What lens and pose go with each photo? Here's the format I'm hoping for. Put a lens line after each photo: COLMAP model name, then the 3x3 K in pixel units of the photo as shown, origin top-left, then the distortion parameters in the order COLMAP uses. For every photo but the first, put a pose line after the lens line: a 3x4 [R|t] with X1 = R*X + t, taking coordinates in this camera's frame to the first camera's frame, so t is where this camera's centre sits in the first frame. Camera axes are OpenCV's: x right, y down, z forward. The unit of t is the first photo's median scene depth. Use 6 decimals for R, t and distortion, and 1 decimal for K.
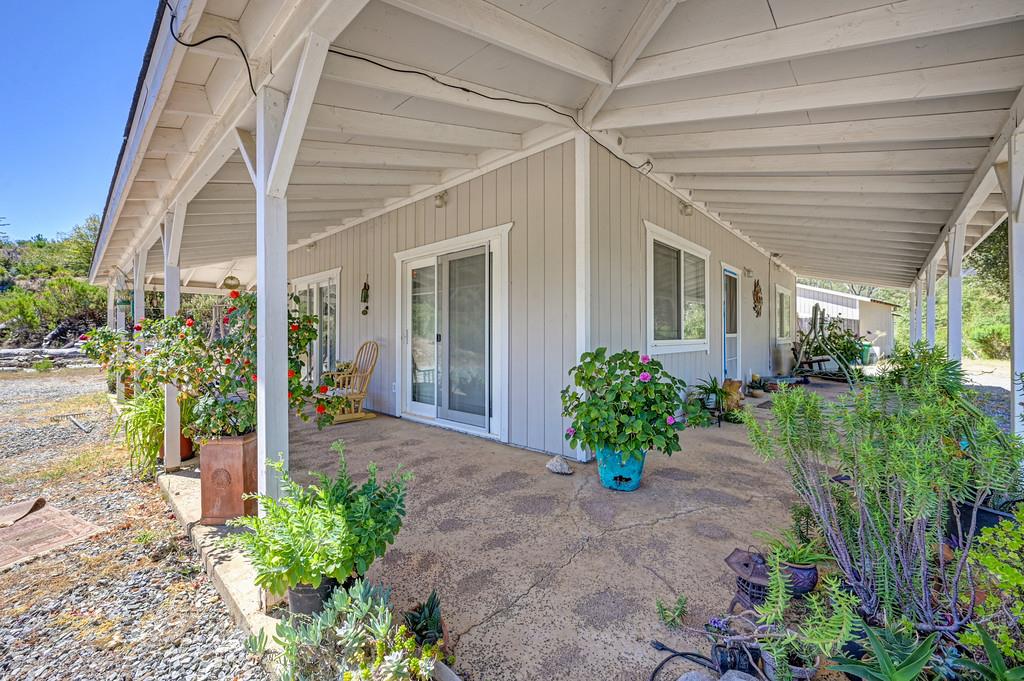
lens RADIAL K [[405.2, 0, 510.8], [0, 405.2, 338.4], [0, 0, 1]] dist [-0.001223, -0.000137]
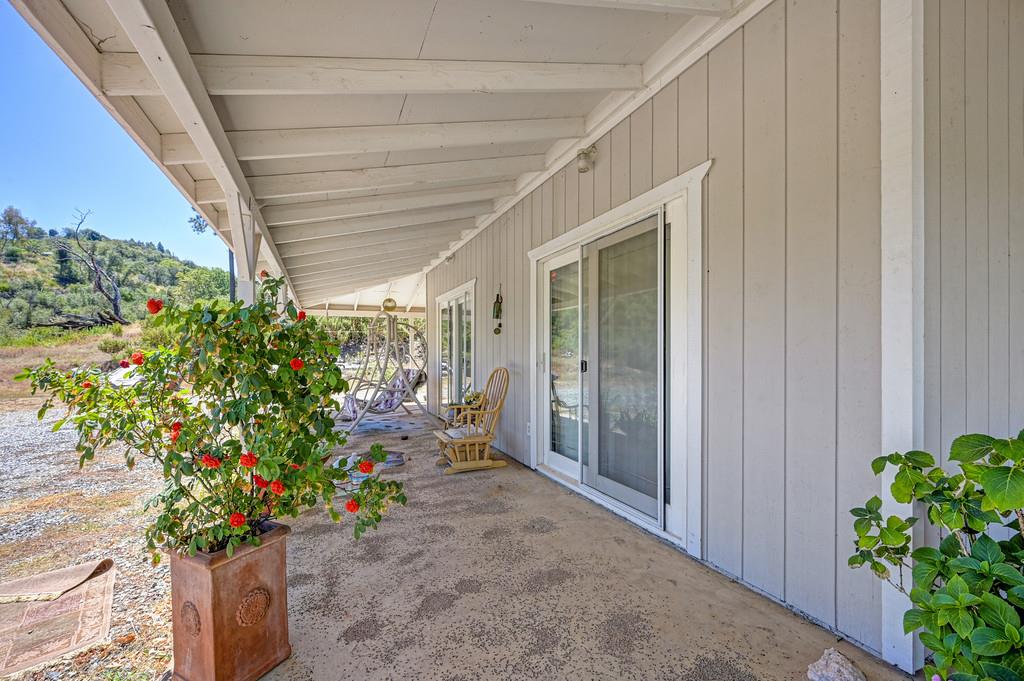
lens RADIAL K [[405.2, 0, 511.3], [0, 405.2, 357.8], [0, 0, 1]] dist [-0.001223, -0.000137]
pose [[0.921297, 0.000759, -0.388859, -0.026172], [0.002481, 0.999966, 0.007831, -0.021202], [0.388852, -0.008179, 0.921264, 0.329020]]
